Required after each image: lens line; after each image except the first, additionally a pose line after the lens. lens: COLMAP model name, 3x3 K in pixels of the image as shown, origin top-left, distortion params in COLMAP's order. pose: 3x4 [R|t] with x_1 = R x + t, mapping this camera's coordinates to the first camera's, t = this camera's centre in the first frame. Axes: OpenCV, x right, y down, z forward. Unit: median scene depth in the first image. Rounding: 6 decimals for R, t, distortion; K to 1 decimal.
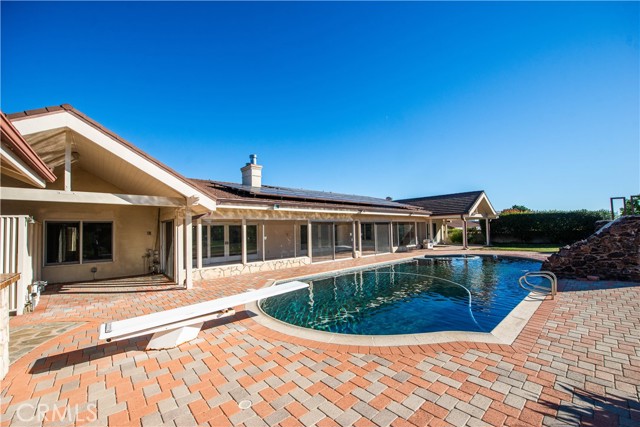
lens RADIAL K [[258.0, 0, 322.0], [0, 258.0, 218.2], [0, 0, 1]] dist [0.000542, -0.000187]
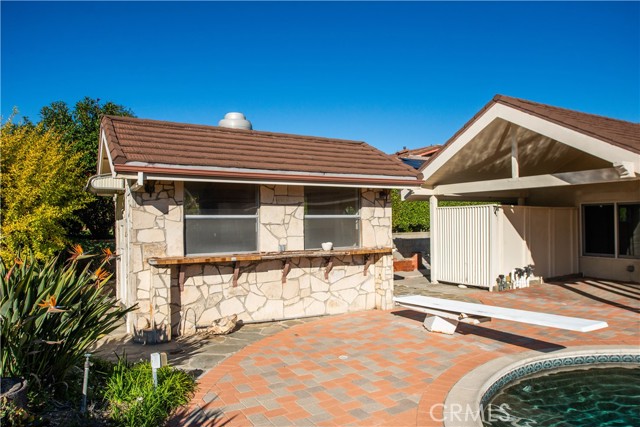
lens RADIAL K [[459.0, 0, 320.0], [0, 459.0, 213.5], [0, 0, 1]] dist [-0.001483, -0.000396]
pose [[-0.200542, 0.011478, -0.979618, 0.925876], [0.054950, 0.998489, 0.000450, -0.010364], [0.978143, -0.053739, -0.200870, 0.638392]]
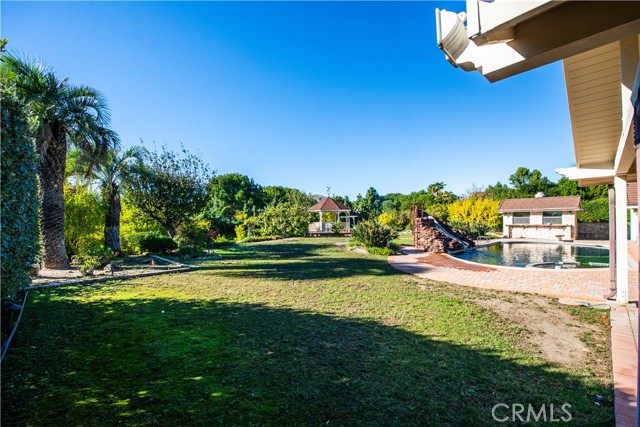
lens RADIAL K [[270.5, 0, 320.0], [0, 270.5, 213.5], [0, 0, 1]] dist [-0.001505, -0.000232]
pose [[-0.999541, 0.027489, -0.012747, 2.452500], [0.028314, 0.997157, -0.069830, 0.095885], [0.010791, -0.070159, -0.997477, 3.469702]]
